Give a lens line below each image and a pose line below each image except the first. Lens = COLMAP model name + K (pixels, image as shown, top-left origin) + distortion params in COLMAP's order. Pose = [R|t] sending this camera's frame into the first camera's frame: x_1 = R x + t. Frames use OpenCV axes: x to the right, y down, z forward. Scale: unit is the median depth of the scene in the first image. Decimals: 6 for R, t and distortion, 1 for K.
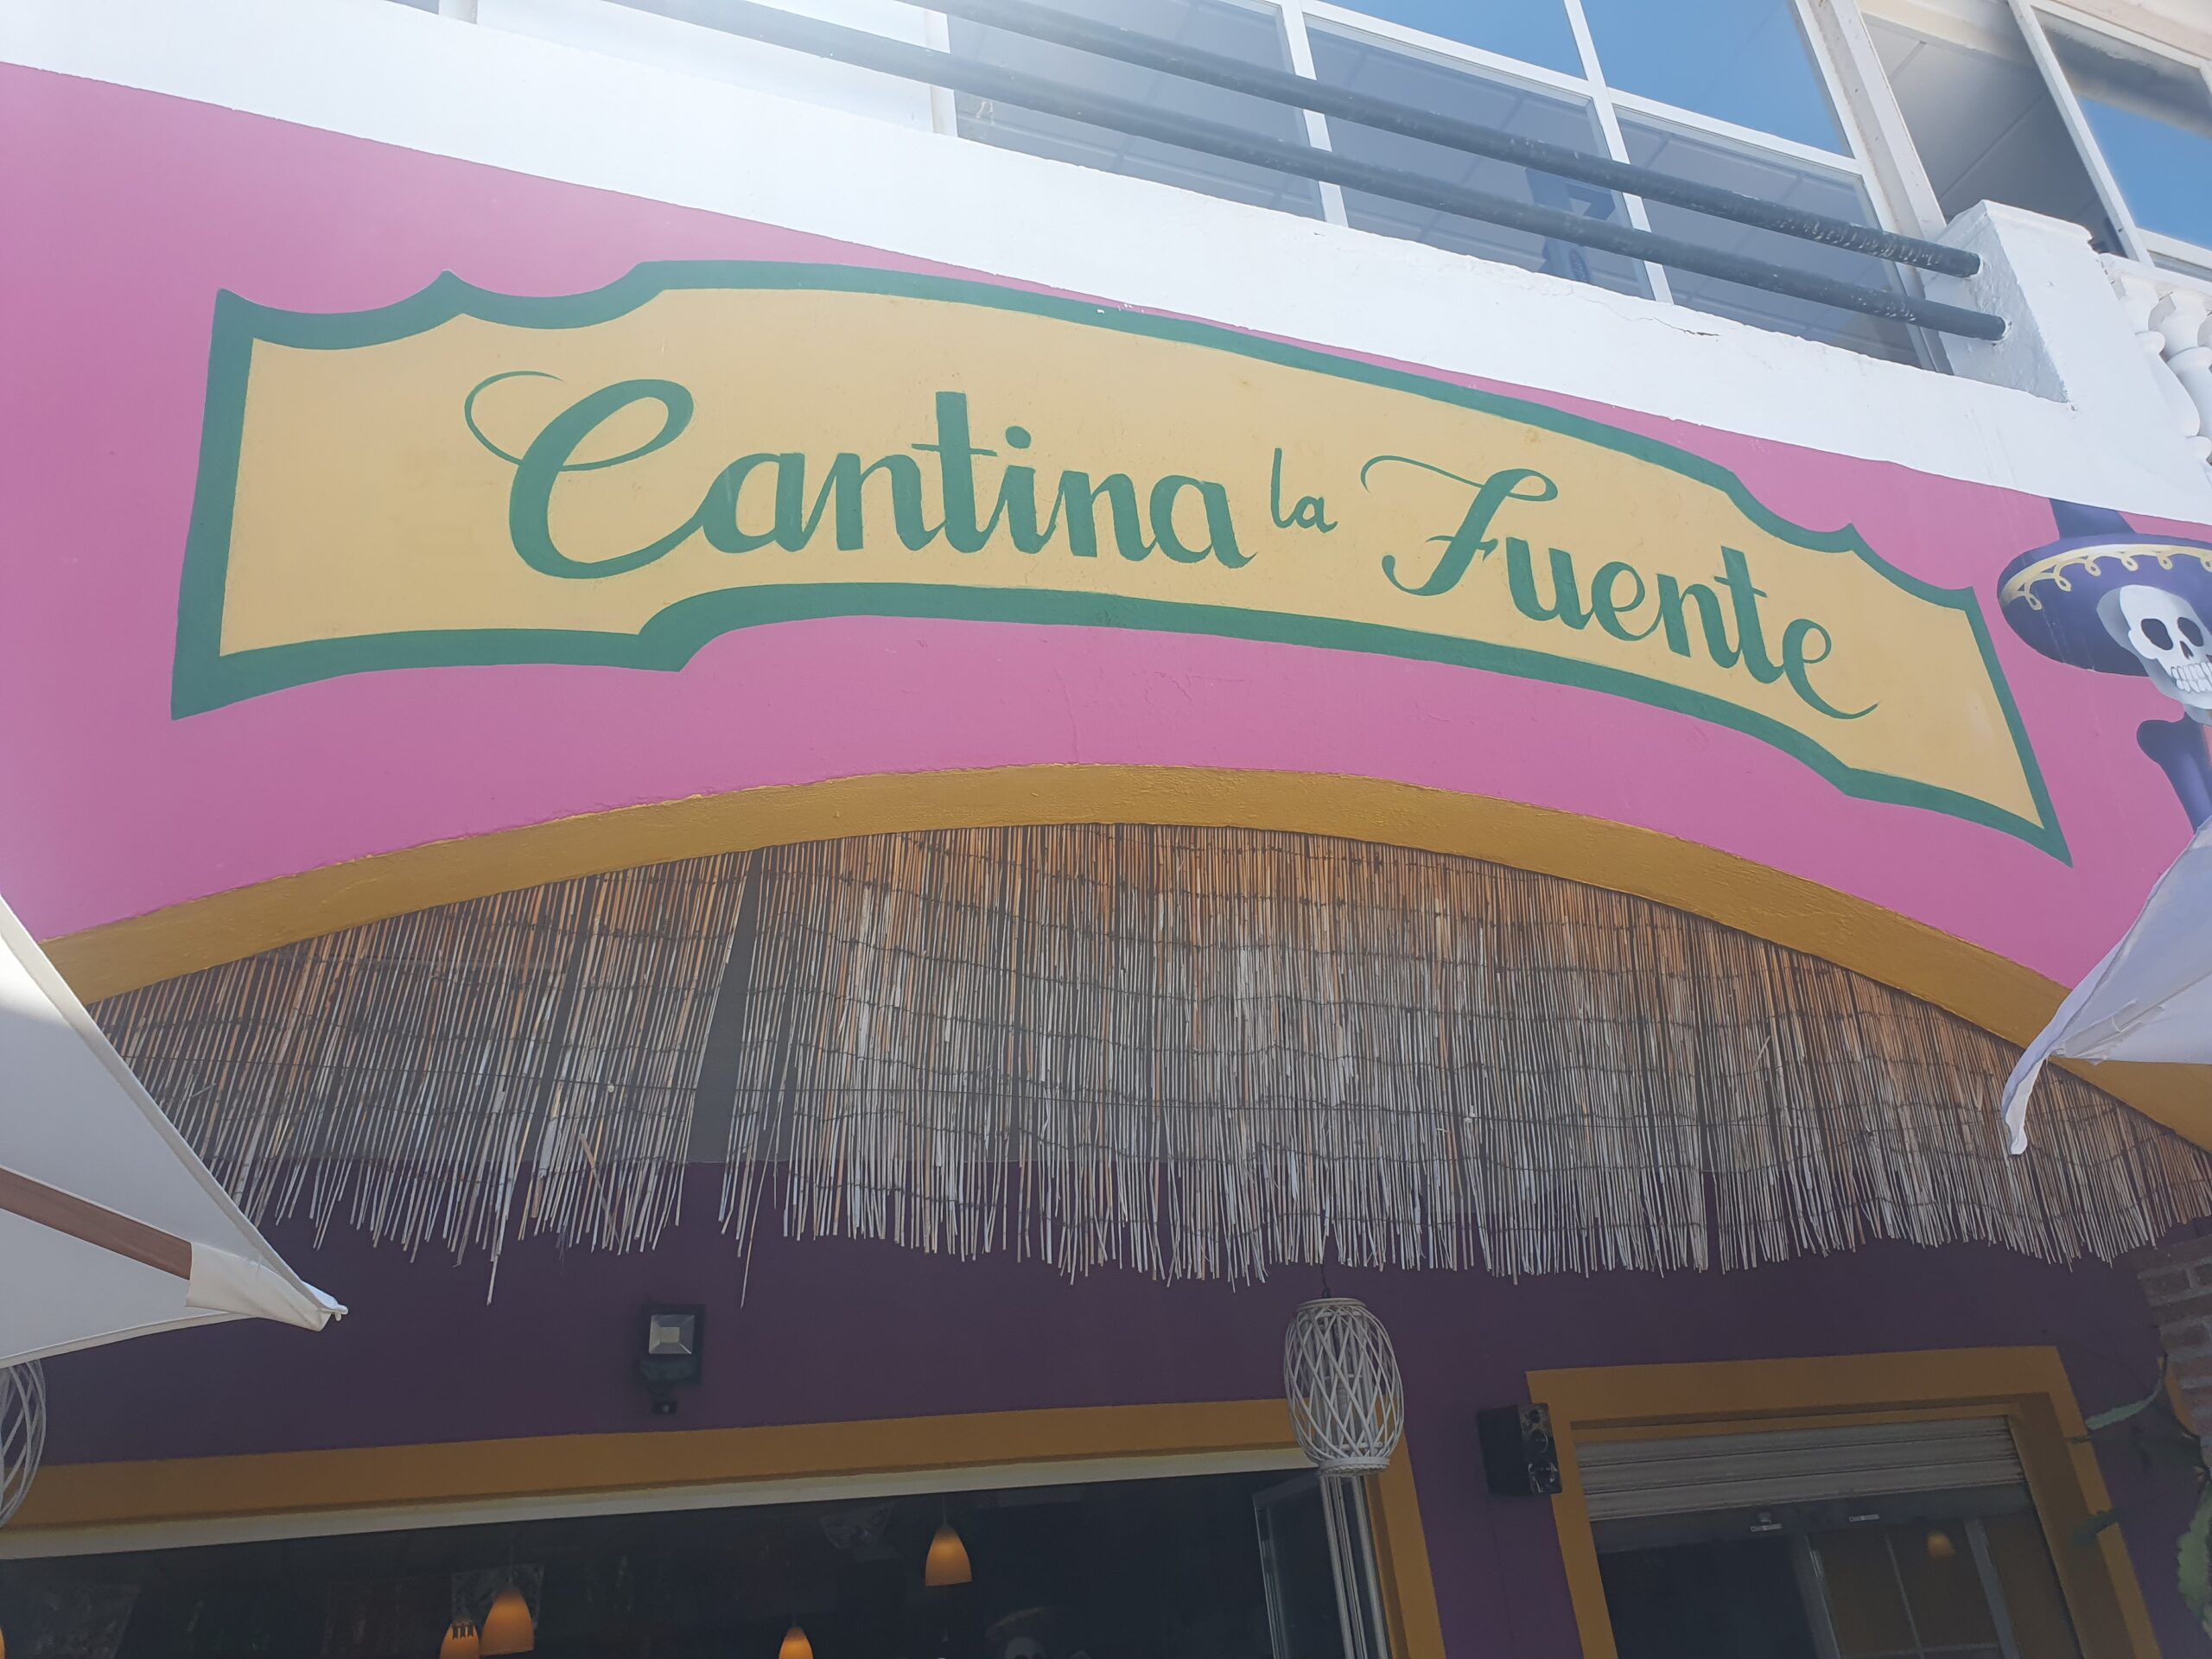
lens RADIAL K [[1742.3, 0, 1102.5], [0, 1742.3, 843.3], [0, 0, 1]] dist [0.032703, -0.012957]
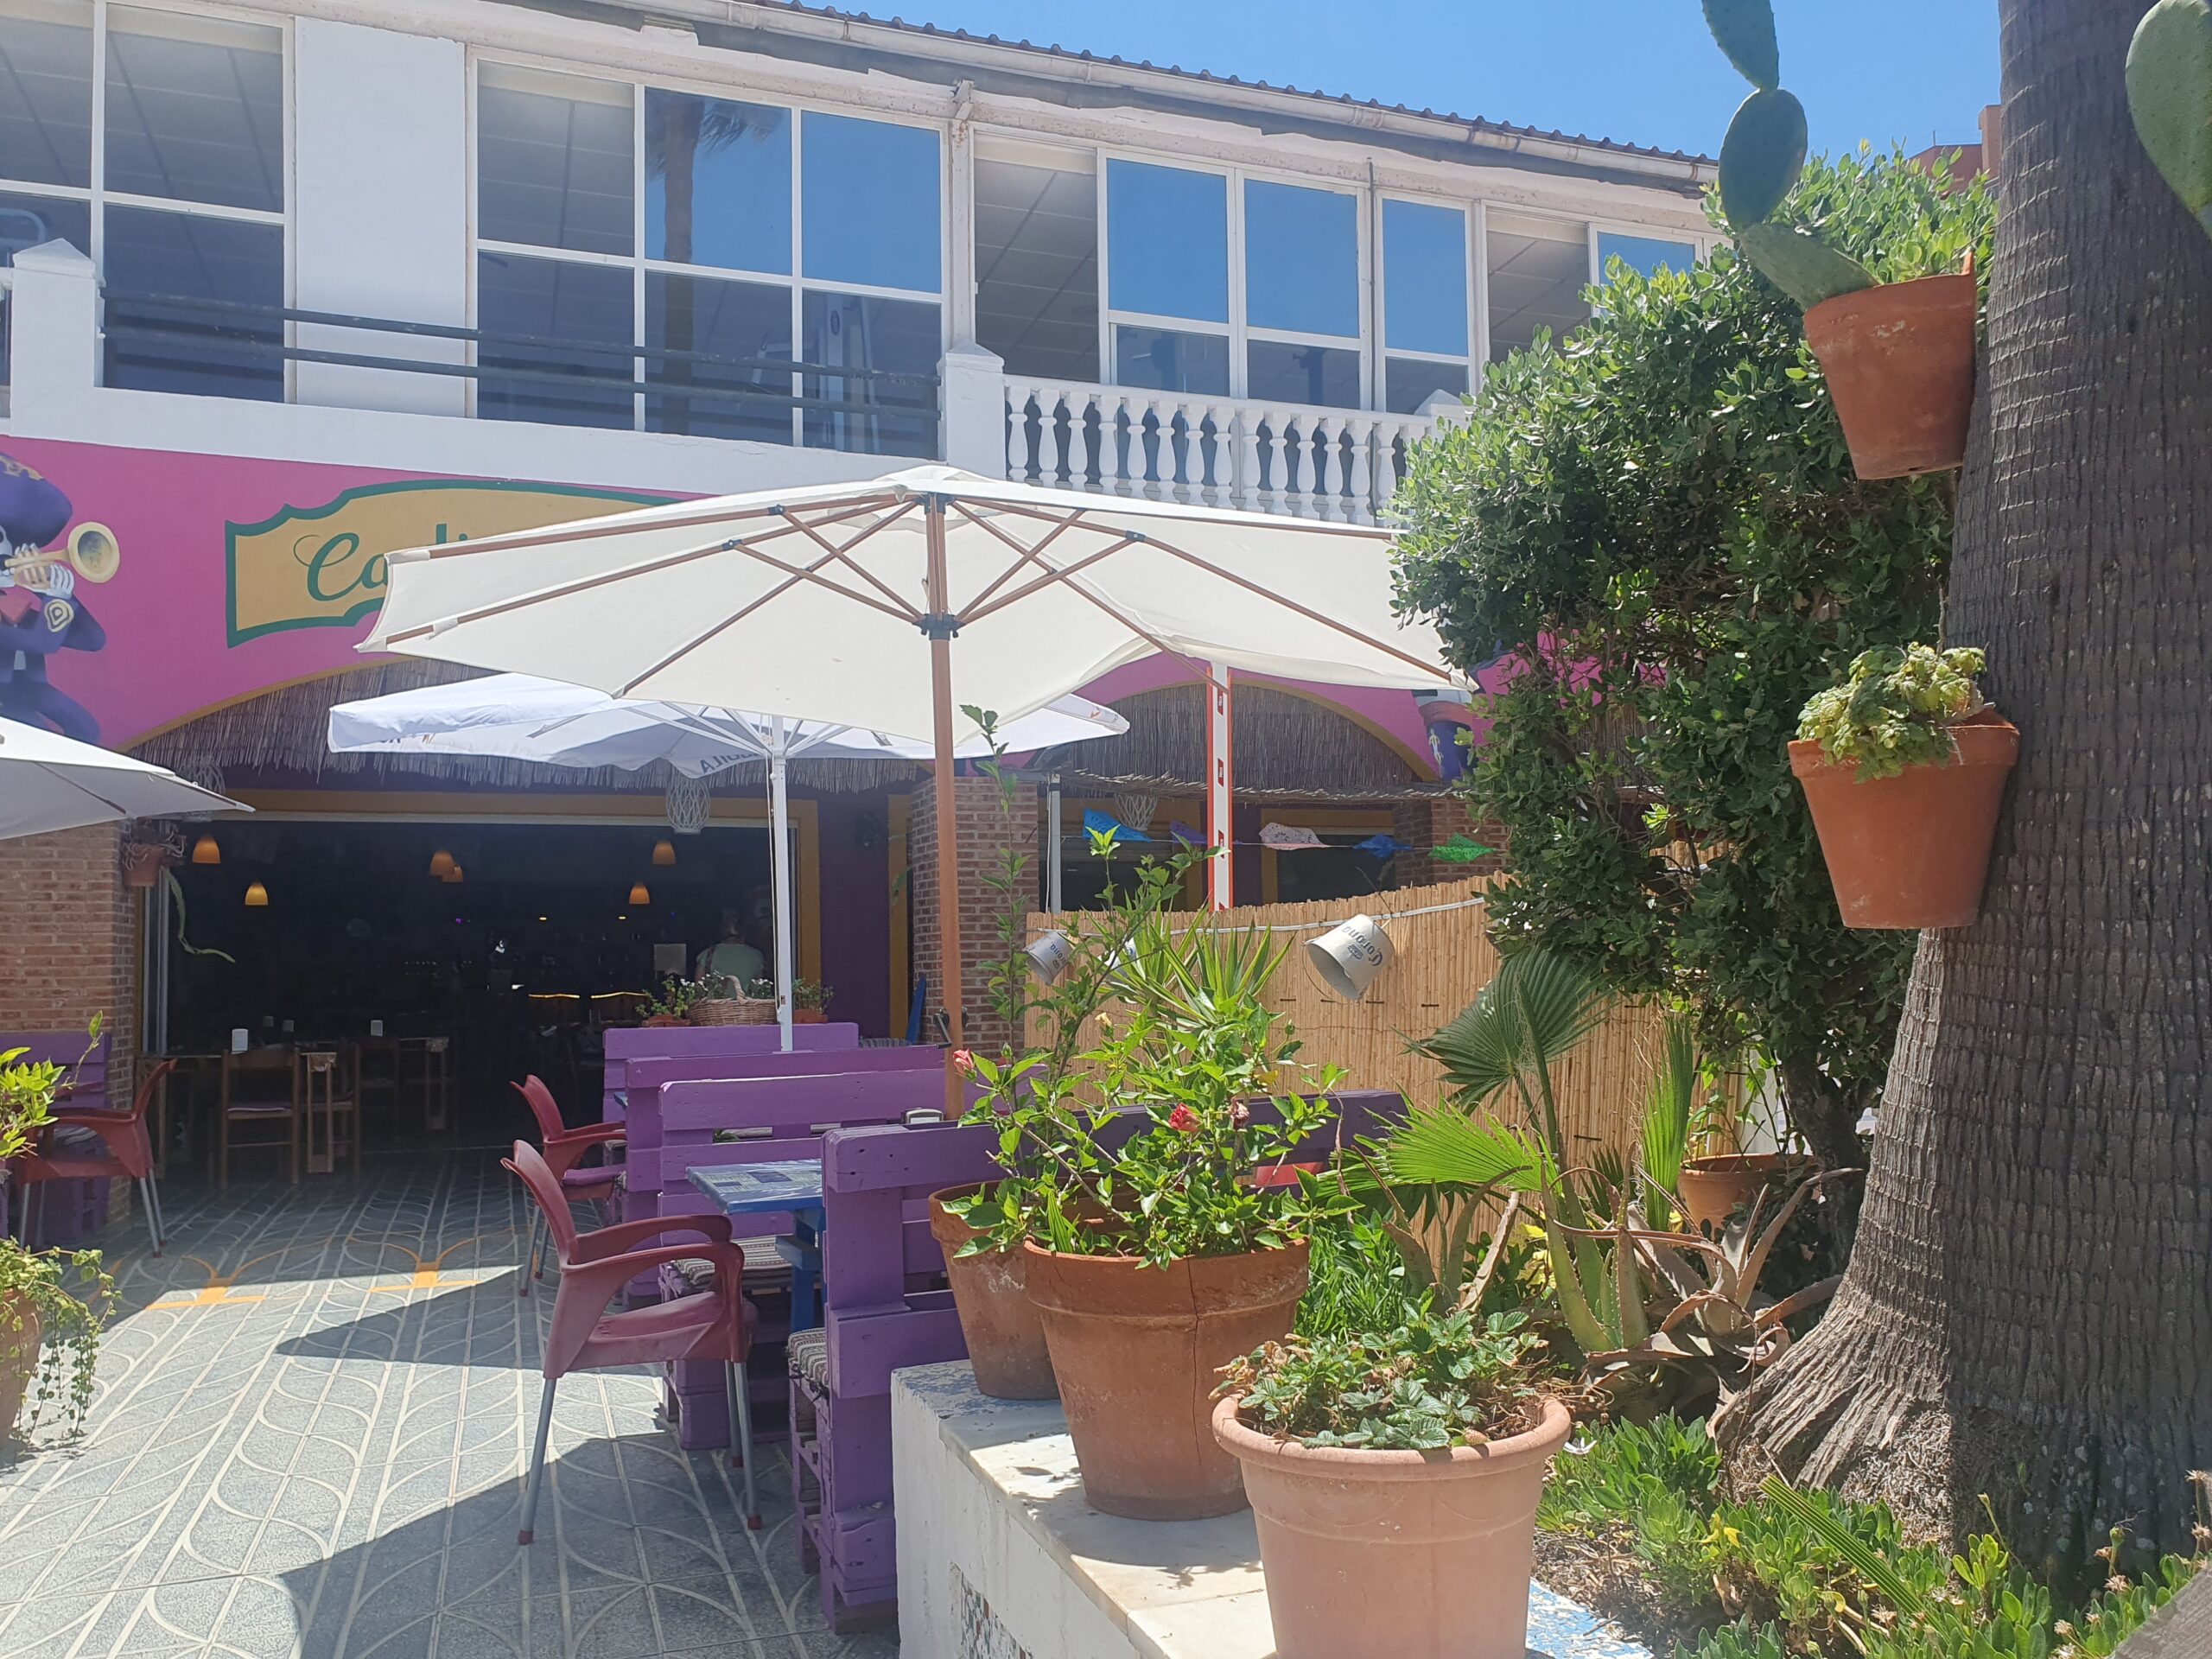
lens RADIAL K [[1742.3, 0, 1097.5], [0, 1742.3, 900.5], [0, 0, 1]] dist [0.032703, -0.012957]
pose [[0.994885, 0.089321, -0.047180, 1.213347], [-0.062723, 0.912337, 0.404607, -0.908958], [0.079184, -0.399578, 0.913273, -1.974717]]
